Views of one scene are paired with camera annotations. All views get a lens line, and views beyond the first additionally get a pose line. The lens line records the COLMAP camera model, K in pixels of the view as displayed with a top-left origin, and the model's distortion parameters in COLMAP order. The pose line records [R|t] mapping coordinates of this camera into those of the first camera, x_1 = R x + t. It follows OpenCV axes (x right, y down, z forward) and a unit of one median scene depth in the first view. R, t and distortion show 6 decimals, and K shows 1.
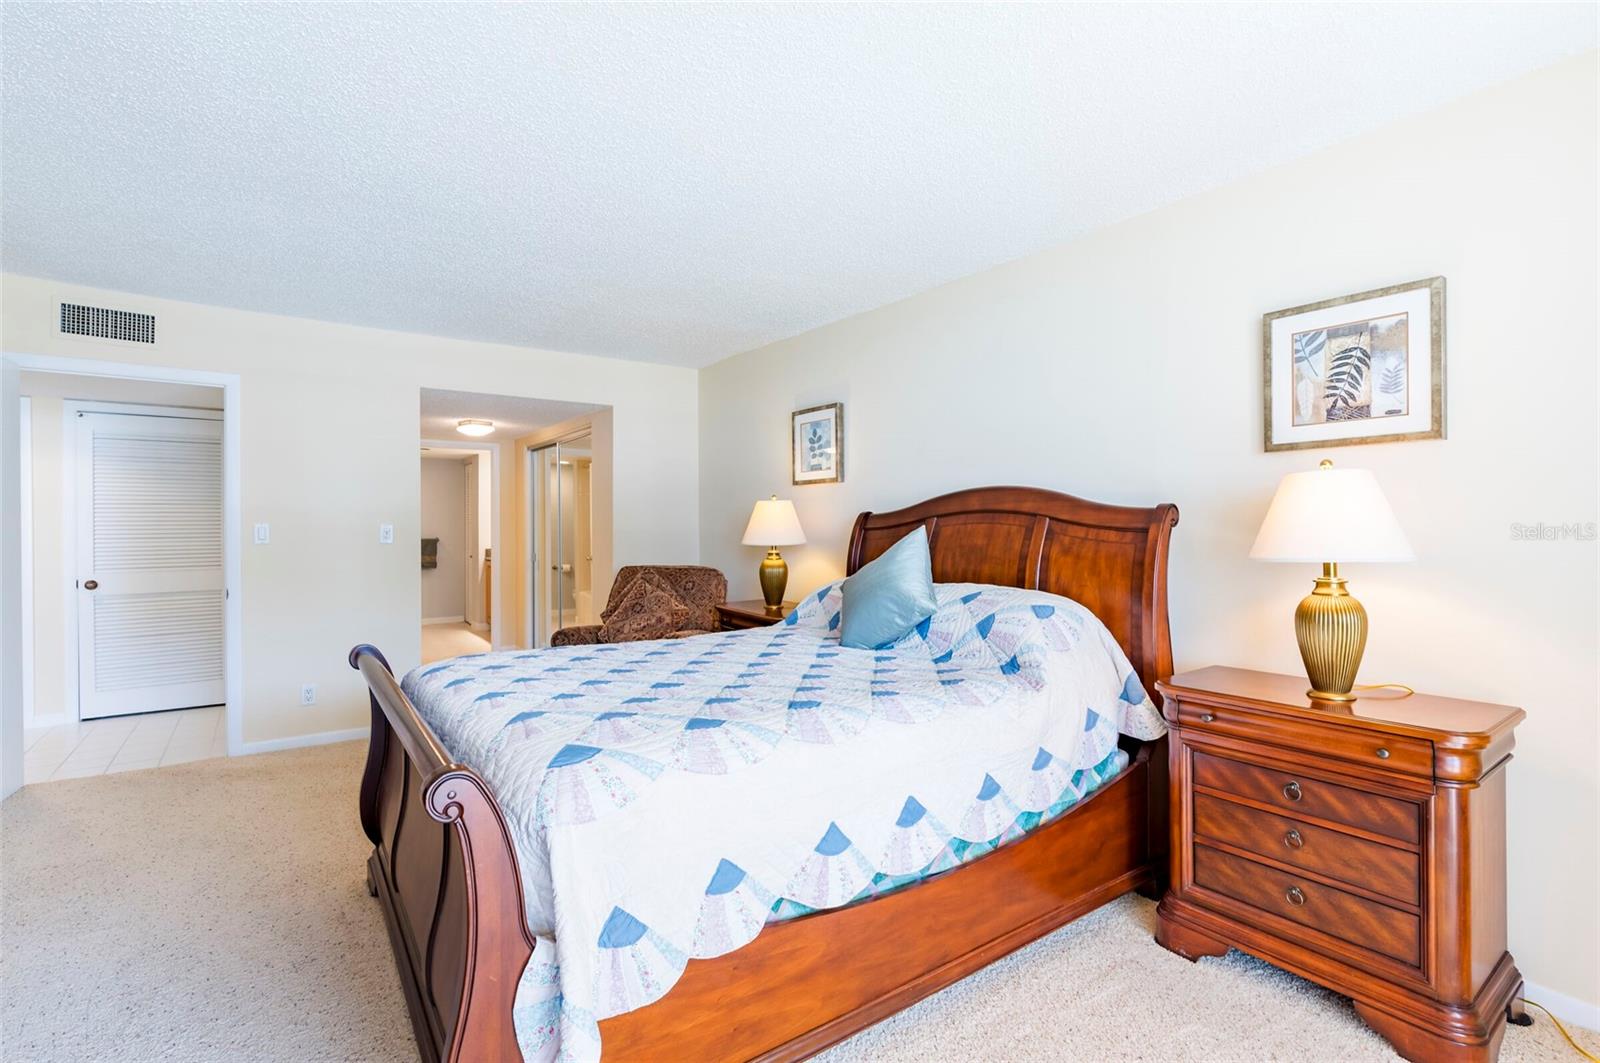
lens RADIAL K [[731.7, 0, 794.3], [0, 731.7, 528.1], [0, 0, 1]] dist [-0.005968, -0.000394]
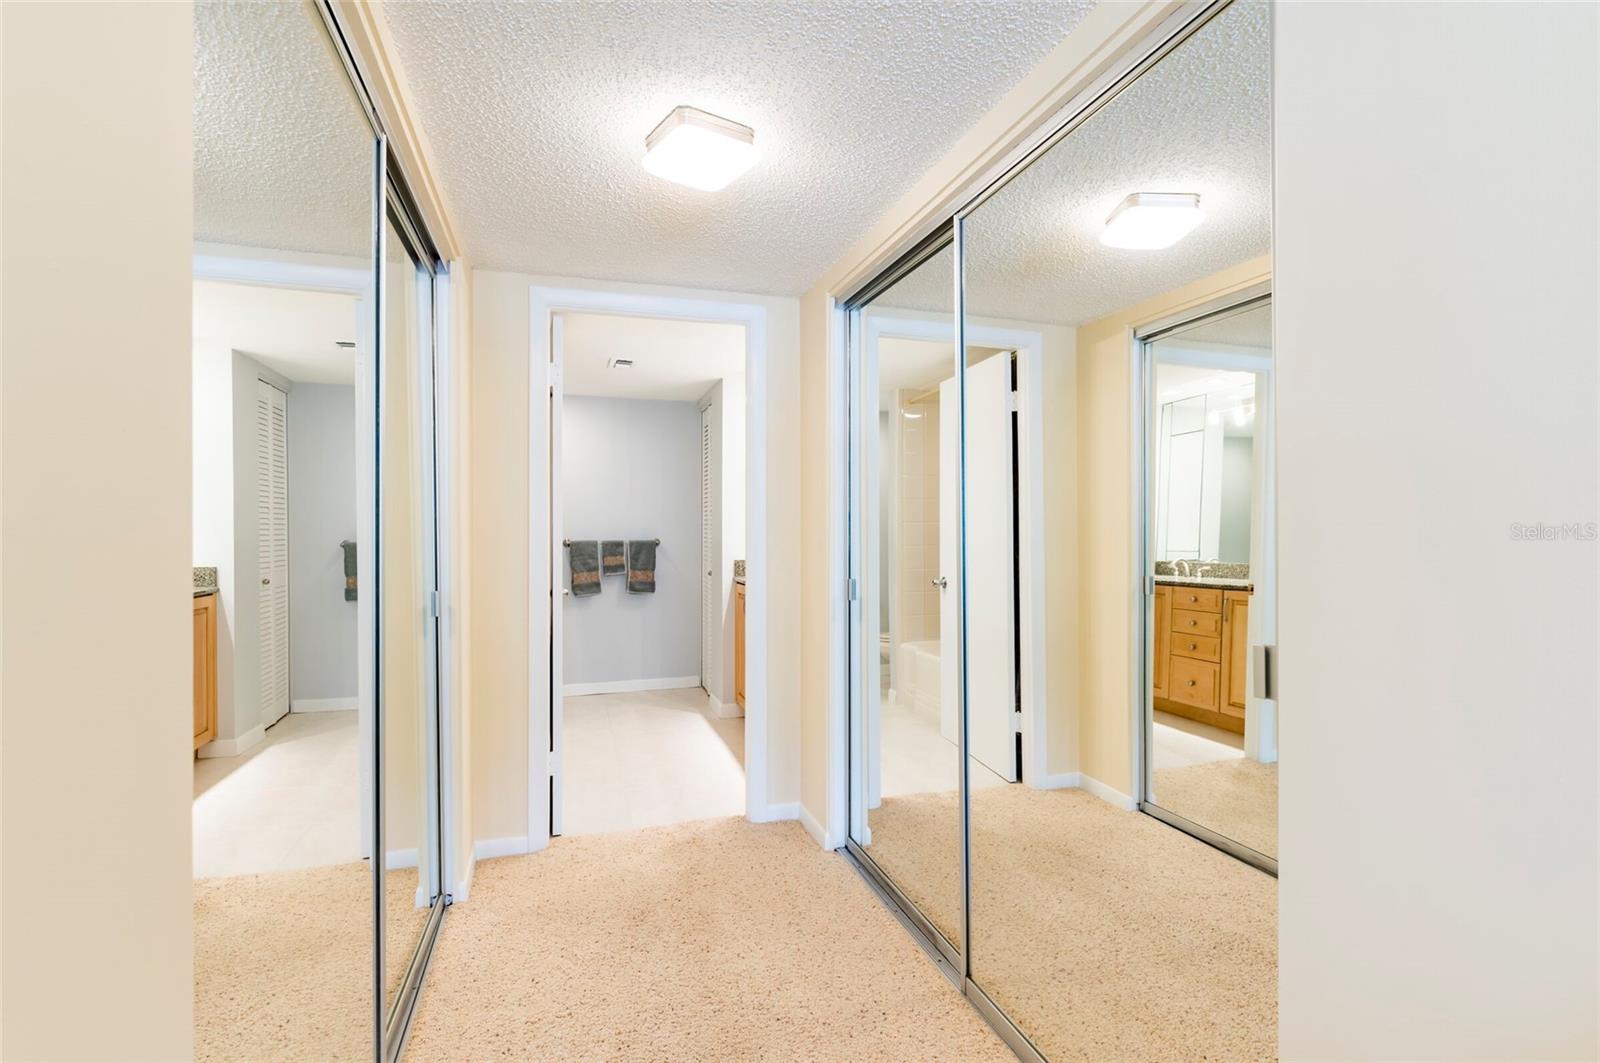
lens RADIAL K [[731.7, 0, 802.8], [0, 731.7, 536.7], [0, 0, 1]] dist [-0.005968, -0.000394]
pose [[0.952666, 0.005277, -0.303973, -0.215473], [-0.006824, 0.999969, -0.004028, 0.013462], [0.303942, 0.005912, 0.952672, 0.512267]]
